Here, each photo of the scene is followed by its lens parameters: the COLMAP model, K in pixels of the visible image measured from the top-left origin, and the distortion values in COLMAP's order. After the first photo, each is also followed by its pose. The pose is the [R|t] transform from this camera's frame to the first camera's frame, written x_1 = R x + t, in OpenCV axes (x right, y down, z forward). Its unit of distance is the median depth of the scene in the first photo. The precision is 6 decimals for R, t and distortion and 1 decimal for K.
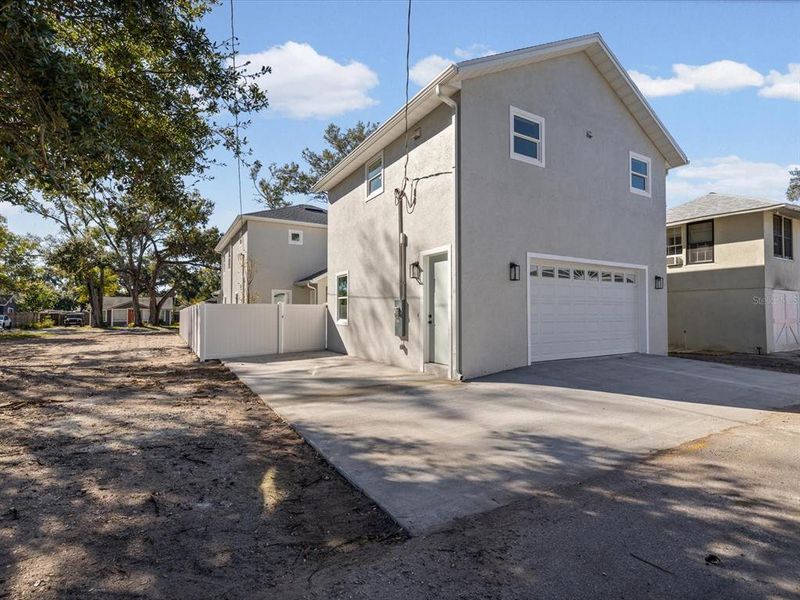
lens RADIAL K [[395.1, 0, 400.2], [0, 395.1, 287.7], [0, 0, 1]] dist [0.026033, 0.000027]
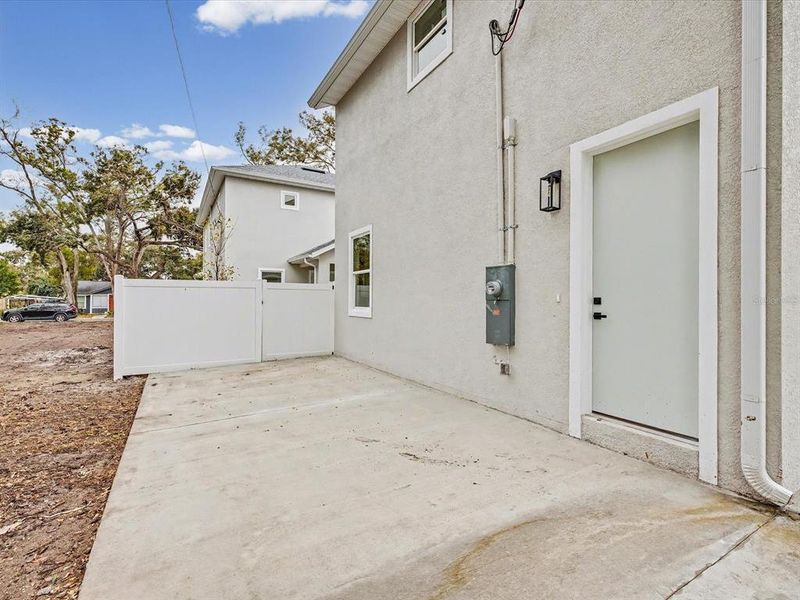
lens RADIAL K [[386.5, 0, 400.0], [0, 386.5, 300.0], [0, 0, 1]] dist [0.001031, -0.000080]
pose [[0.999985, 0.003438, 0.004204, -0.031246], [-0.003685, 0.998173, 0.060305, 0.011208], [-0.003989, -0.060319, 0.998171, 0.141646]]
